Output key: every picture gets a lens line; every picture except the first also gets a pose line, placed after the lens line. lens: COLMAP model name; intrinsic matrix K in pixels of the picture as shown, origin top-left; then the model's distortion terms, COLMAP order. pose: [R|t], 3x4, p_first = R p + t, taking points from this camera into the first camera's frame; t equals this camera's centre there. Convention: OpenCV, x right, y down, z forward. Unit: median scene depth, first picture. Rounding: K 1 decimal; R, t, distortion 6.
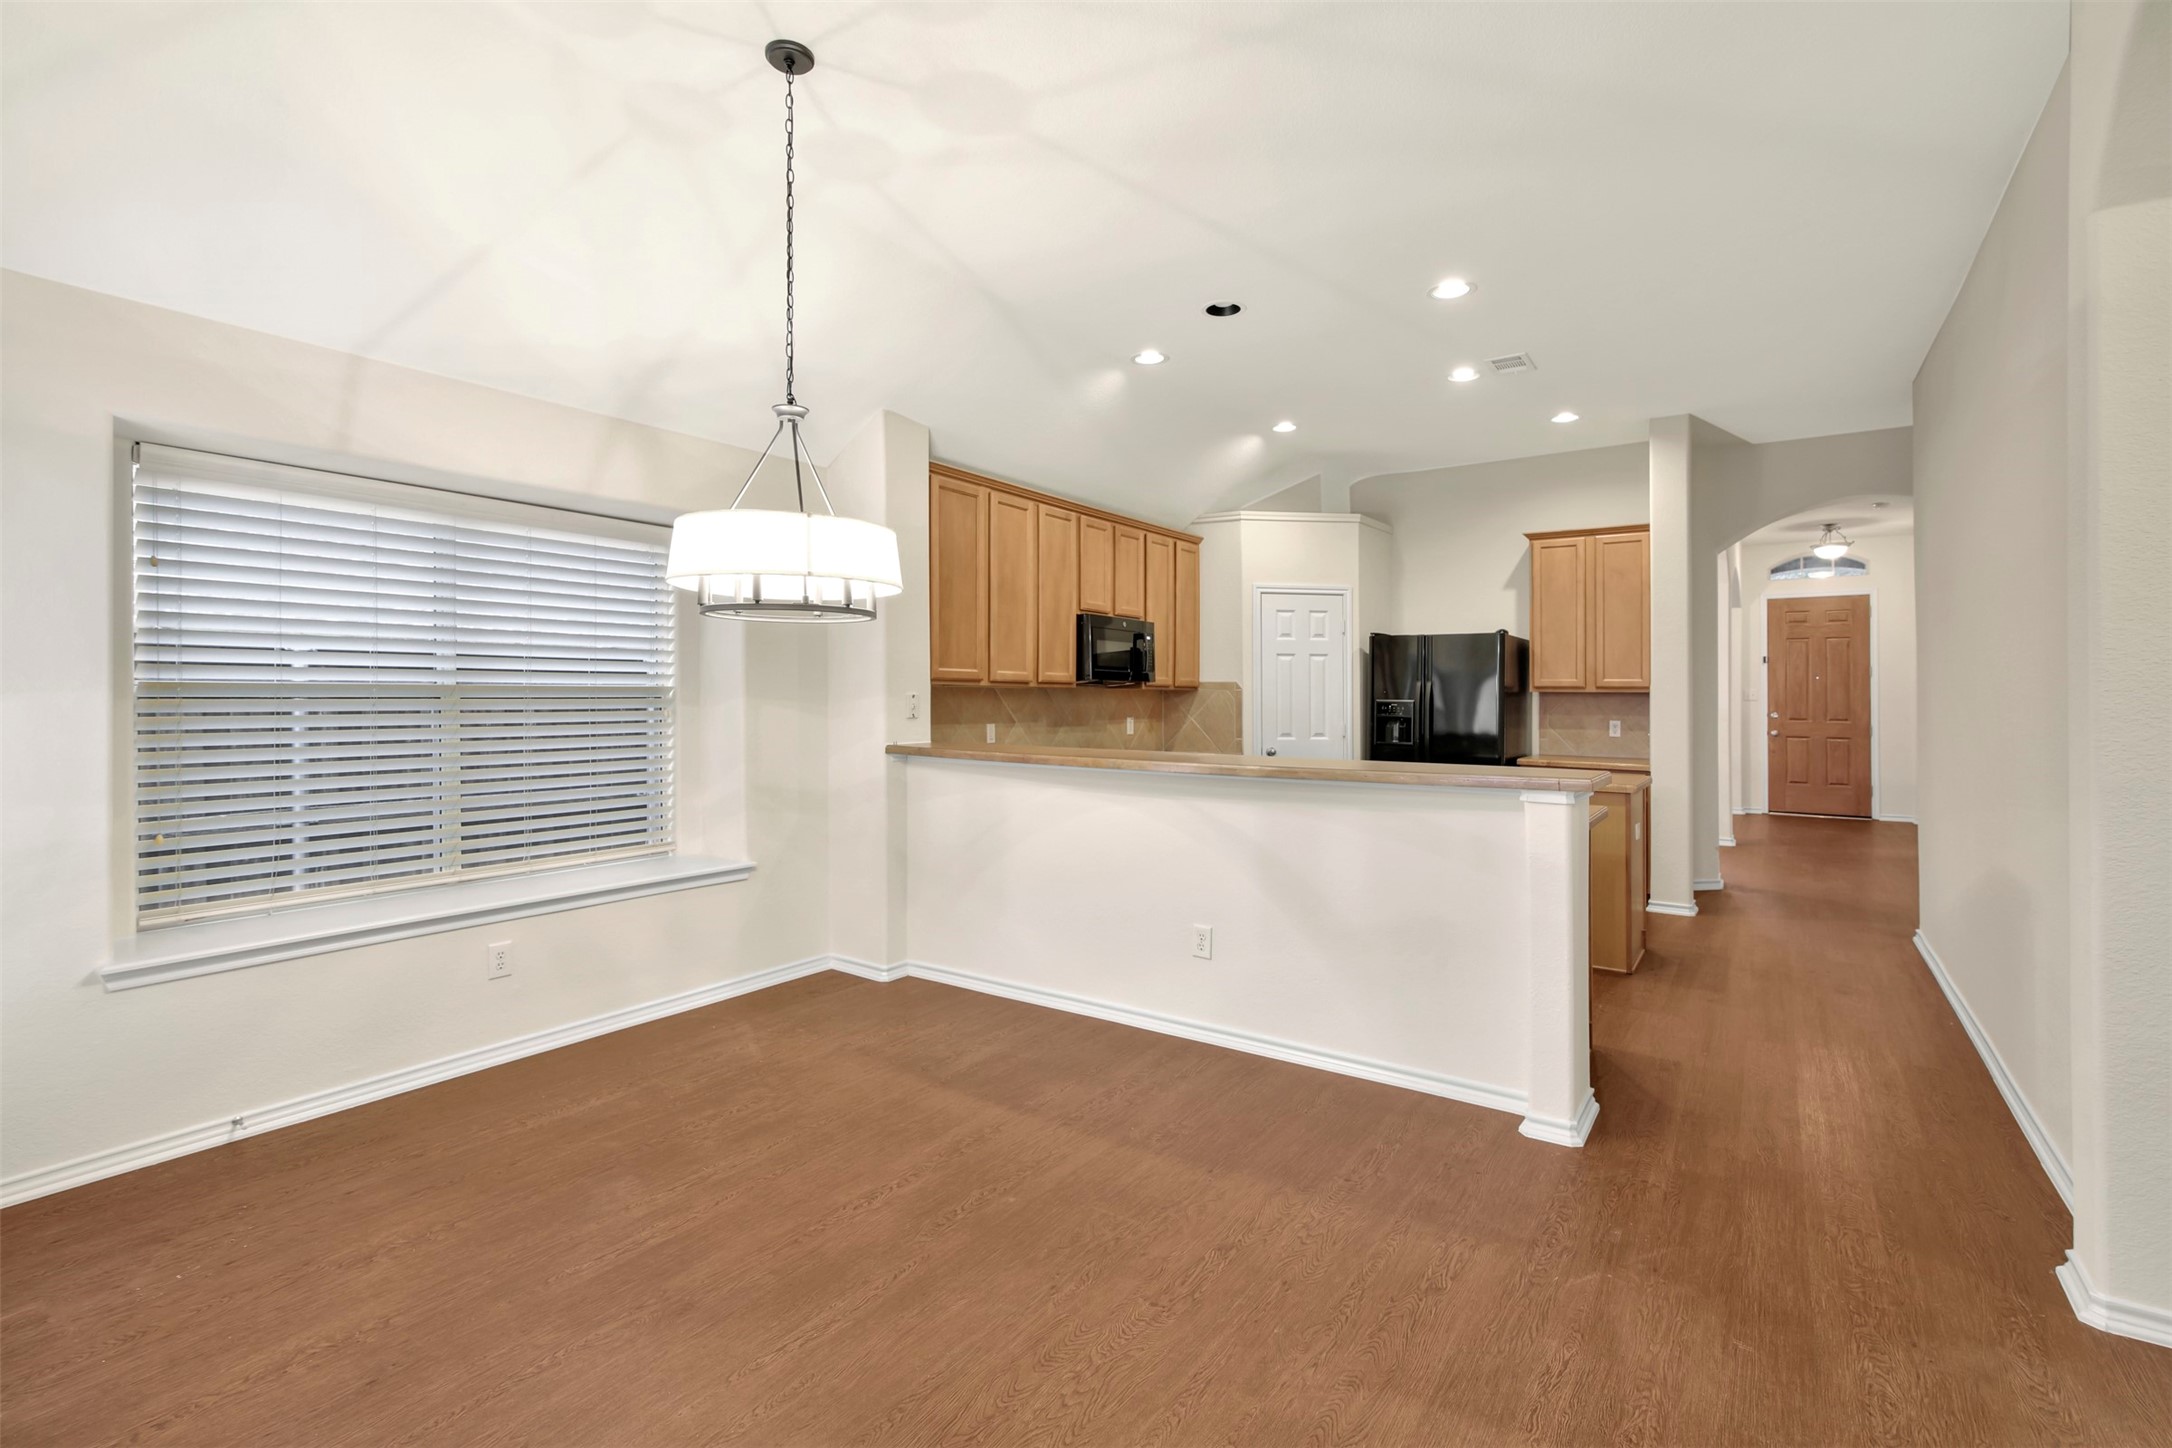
lens RADIAL K [[1004.1, 0, 1081.6], [0, 1004.1, 678.3], [0, 0, 1]] dist [0.011184, -0.000095]
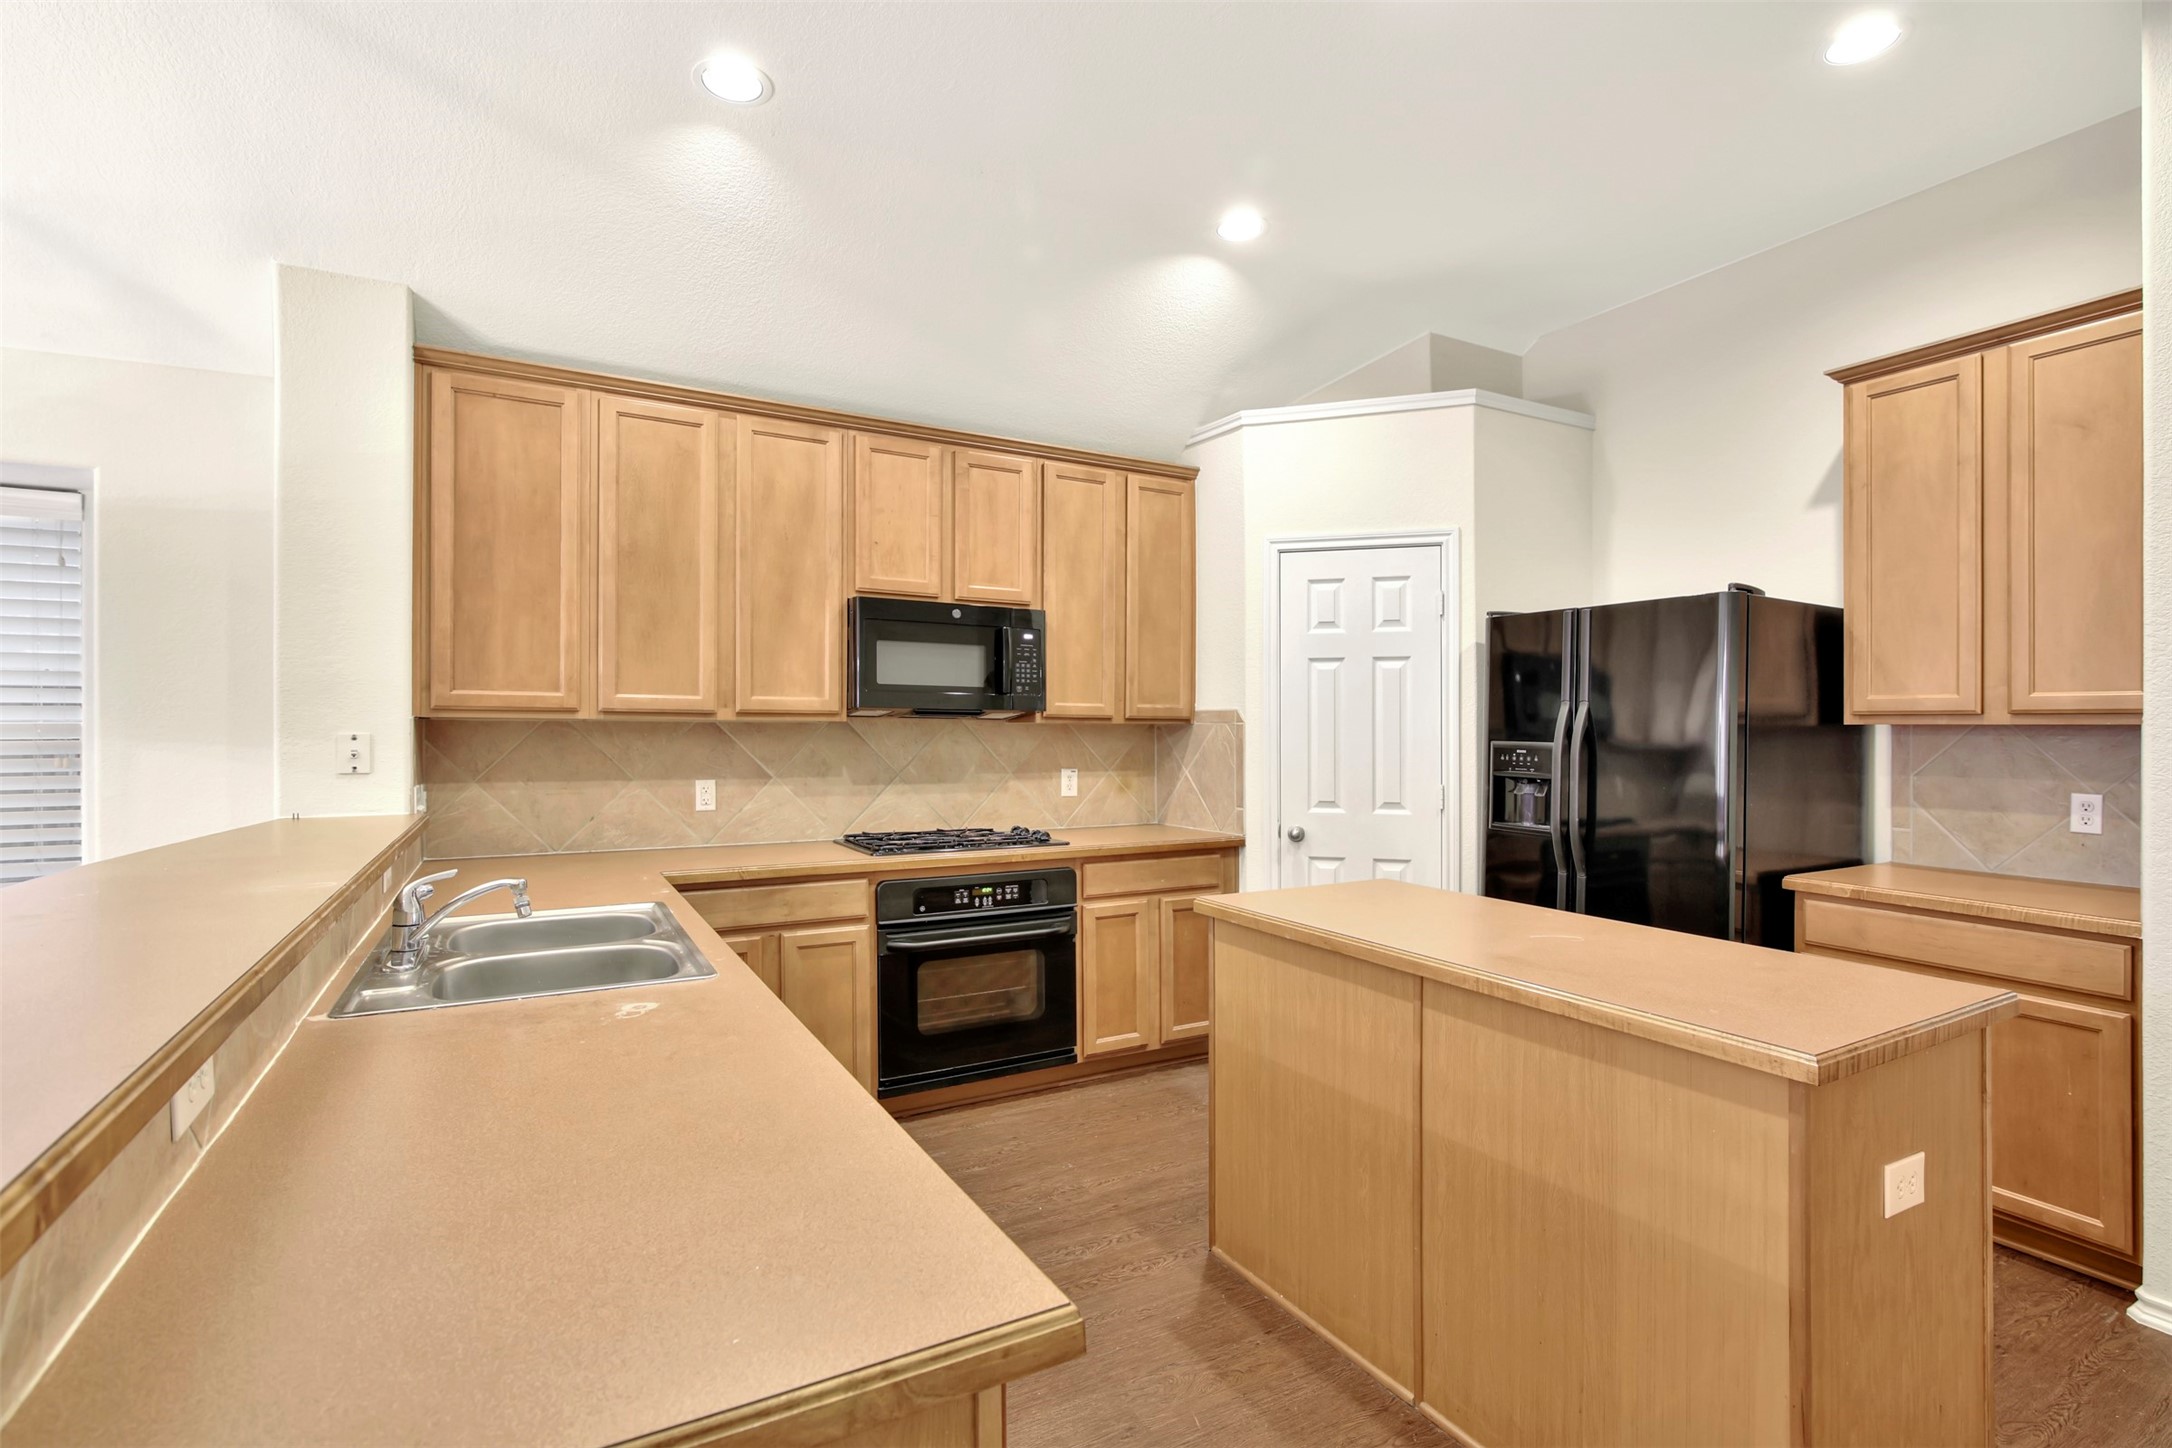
lens RADIAL K [[1004.9, 0, 1086.0], [0, 1004.9, 724.0], [0, 0, 1]] dist [-0.019252, 0.005646]
pose [[0.901917, -0.005234, -0.431877, 0.354216], [0.009868, 0.999915, 0.008491, 0.006712], [0.431796, -0.011920, 0.901893, 0.484898]]
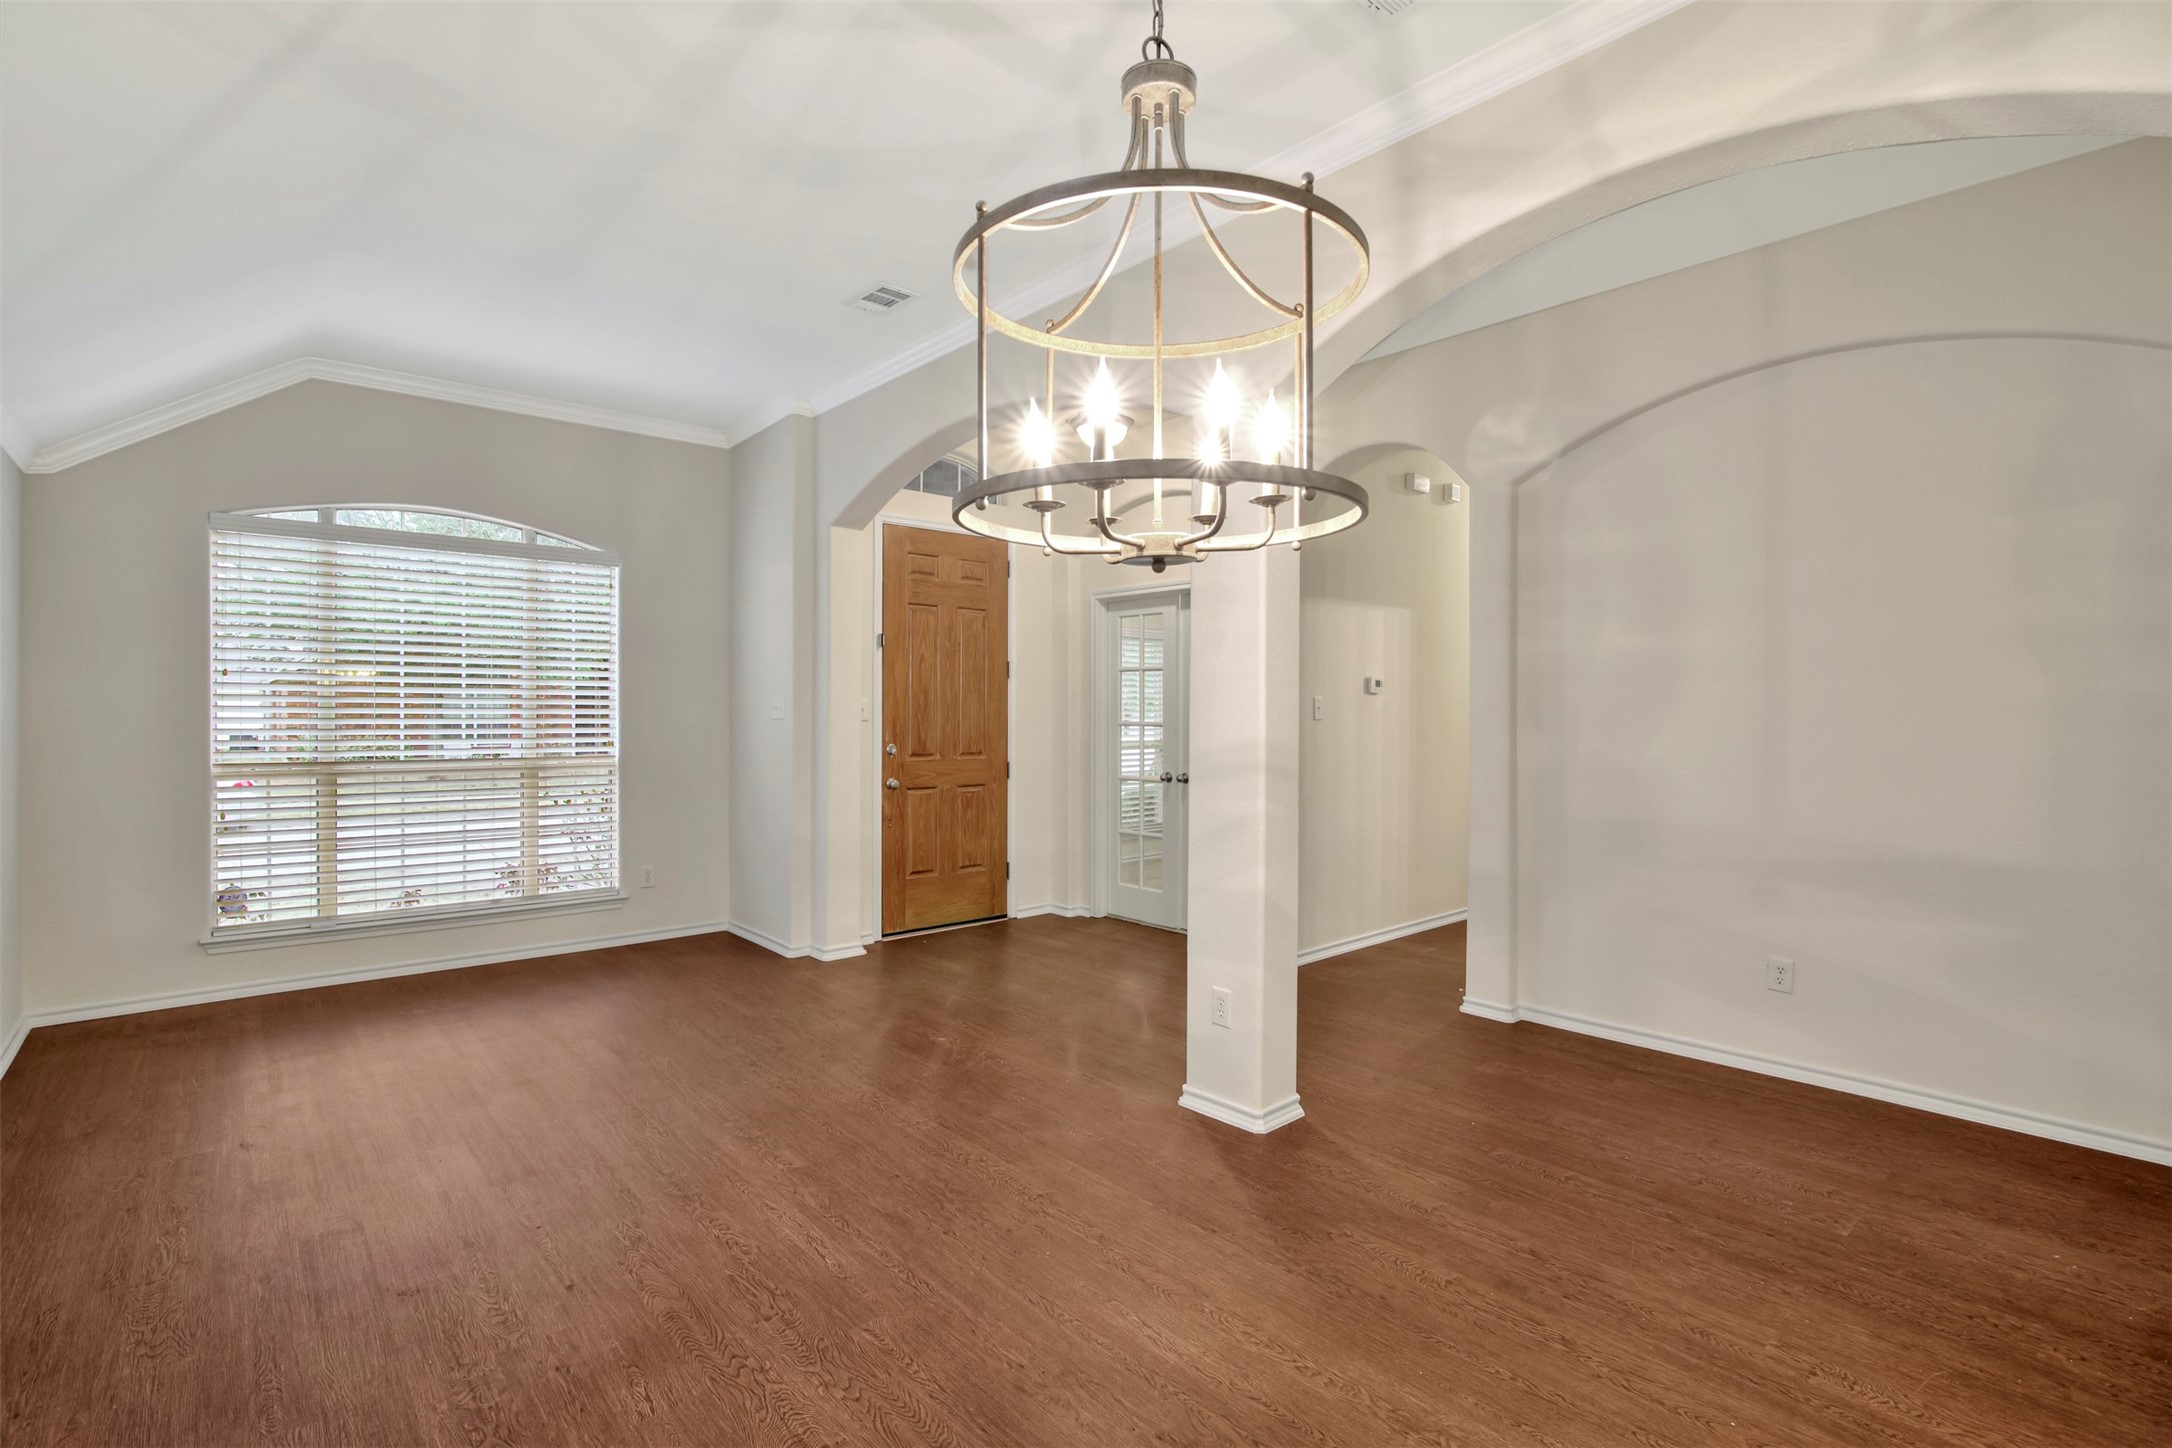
lens RADIAL K [[1000.4, 0, 1086.0], [0, 1000.4, 724.0], [0, 0, 1]] dist [-0.028967, 0.000094]
pose [[0.239332, -0.016983, 0.970789, 0.361870], [-0.015141, 0.999660, 0.021221, 0.019869], [-0.970820, -0.019778, 0.238993, 1.330438]]
